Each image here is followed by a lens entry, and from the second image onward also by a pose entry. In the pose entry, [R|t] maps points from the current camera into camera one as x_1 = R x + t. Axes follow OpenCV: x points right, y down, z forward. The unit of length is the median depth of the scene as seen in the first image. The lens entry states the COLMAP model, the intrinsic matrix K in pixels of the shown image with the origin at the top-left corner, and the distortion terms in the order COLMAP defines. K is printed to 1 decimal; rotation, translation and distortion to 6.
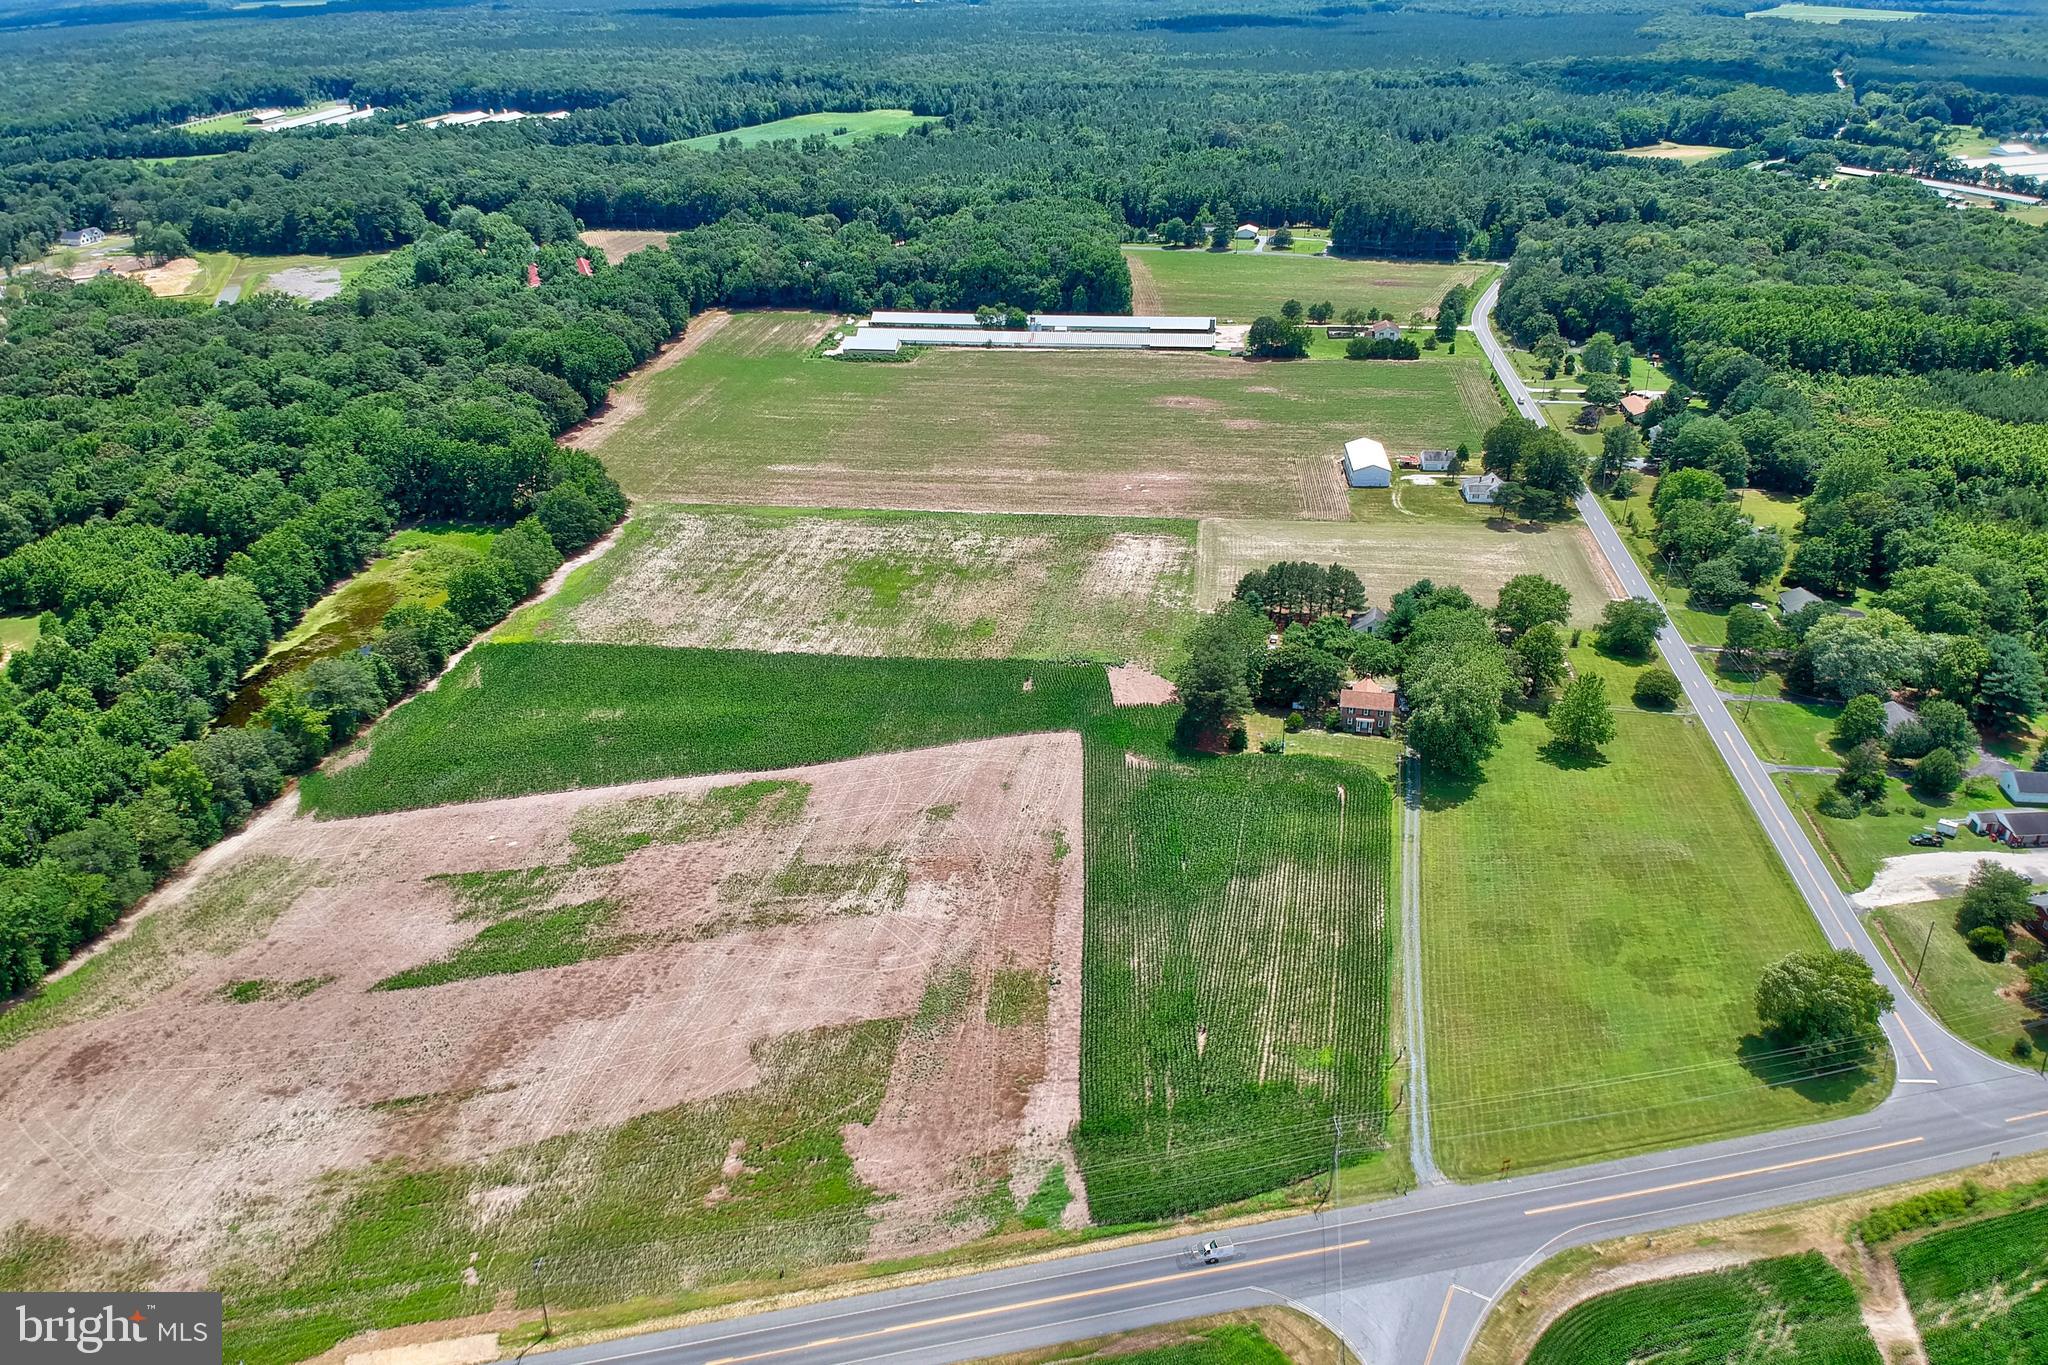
lens RADIAL K [[1429.7, 0, 1020.6], [0, 1429.7, 739.5], [0, 0, 1]] dist [0.114274, -0.193928]
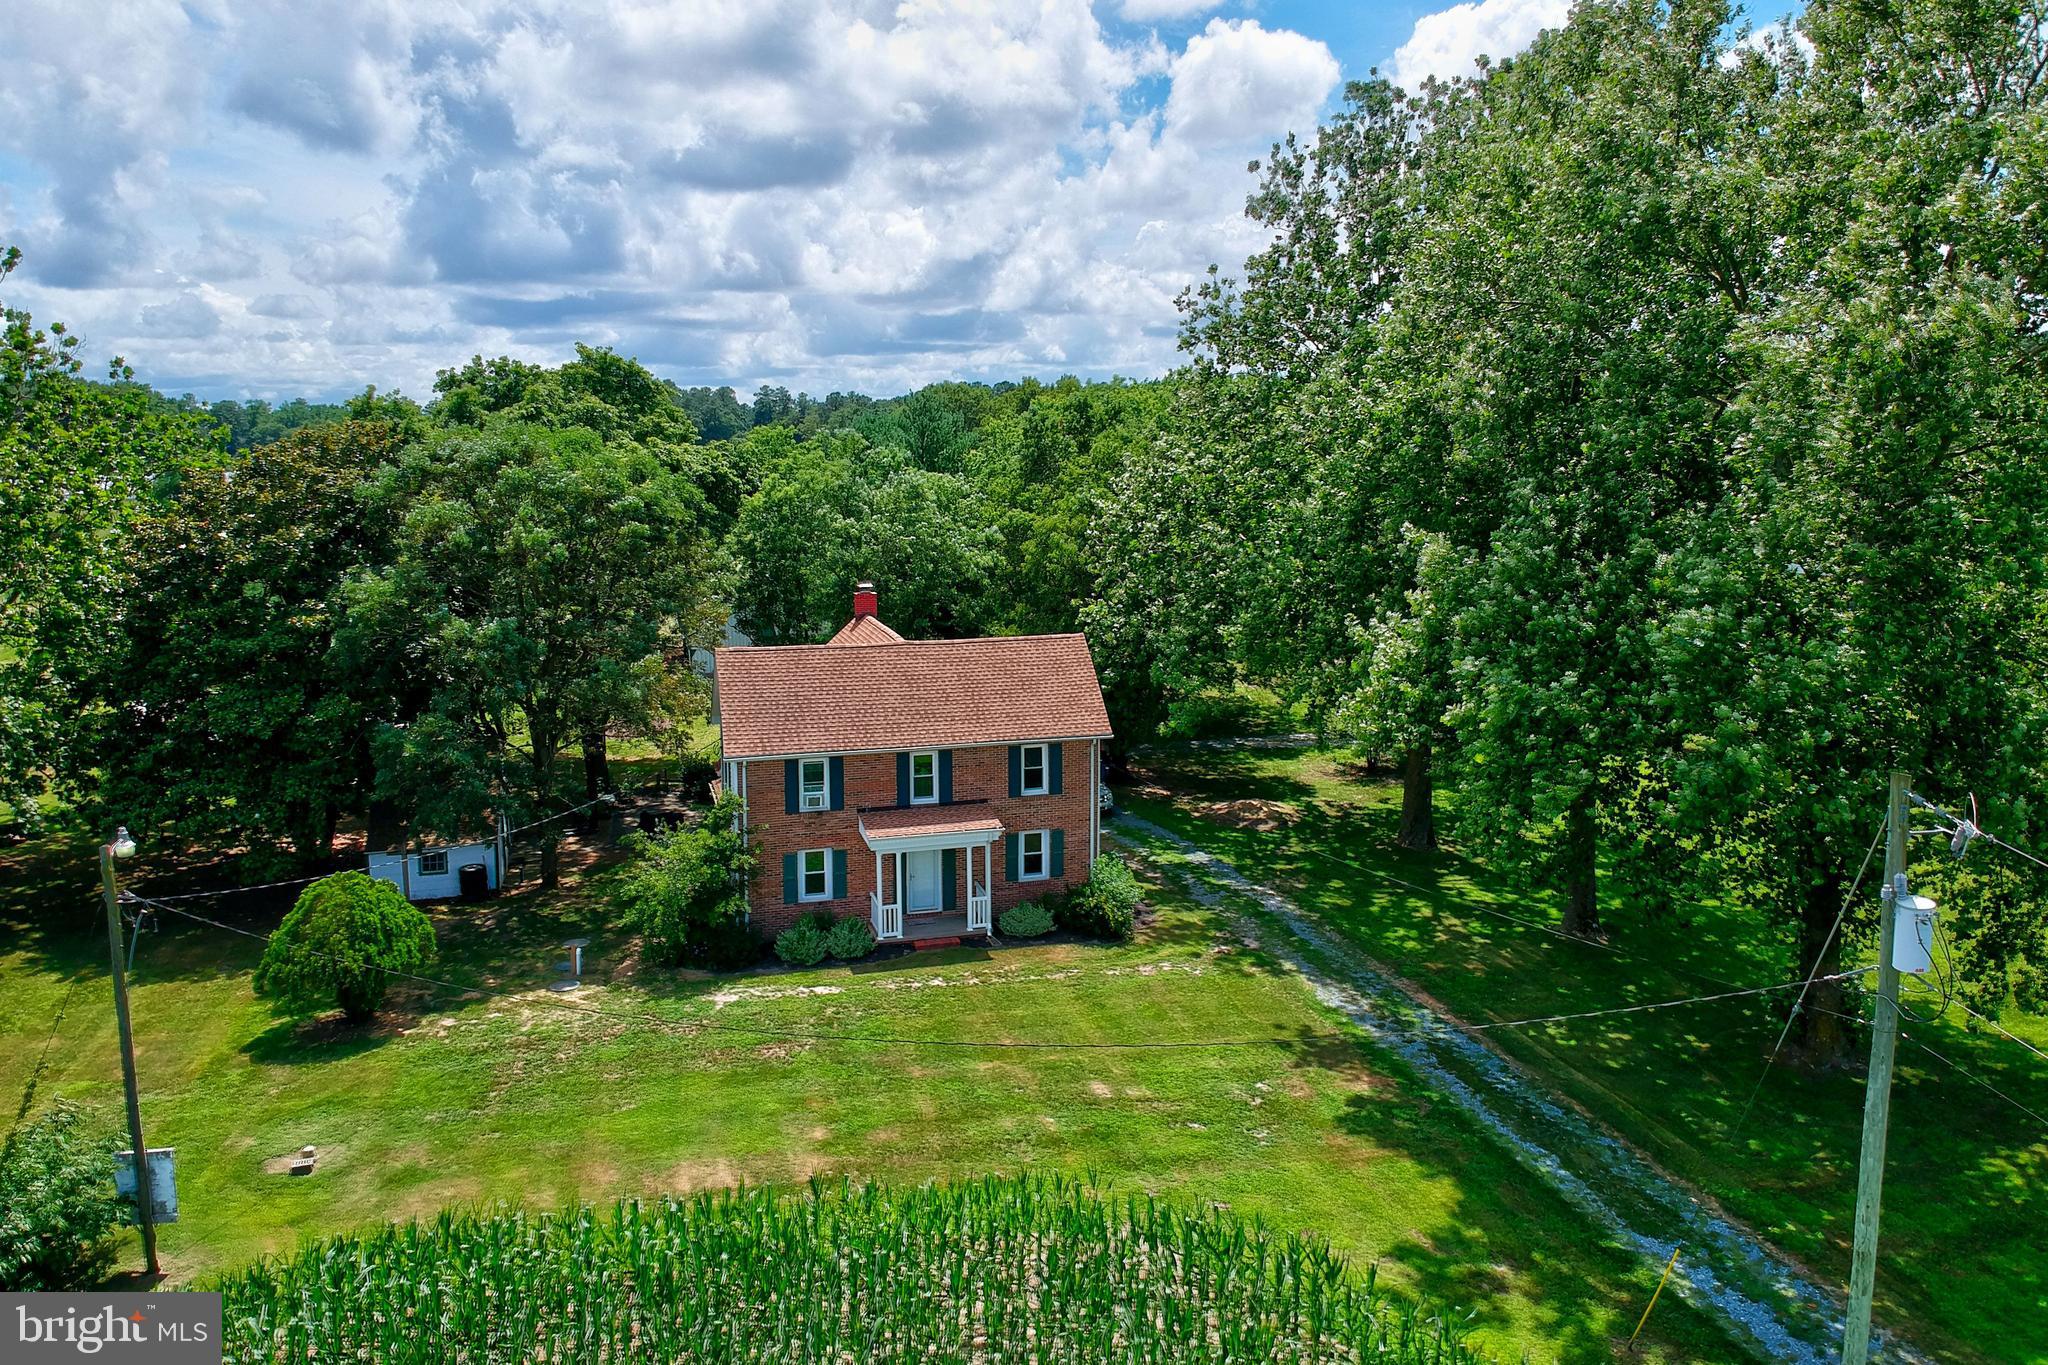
lens RADIAL K [[1687.7, 0, 1021.1], [0, 1687.7, 564.9], [0, 0, 1]] dist [0.142699, -0.325554]
pose [[0.875968, -0.056525, 0.479045, 0.141983], [0.223379, 0.927741, -0.298995, 0.008657], [-0.427529, 0.368919, 0.825299, 0.696051]]
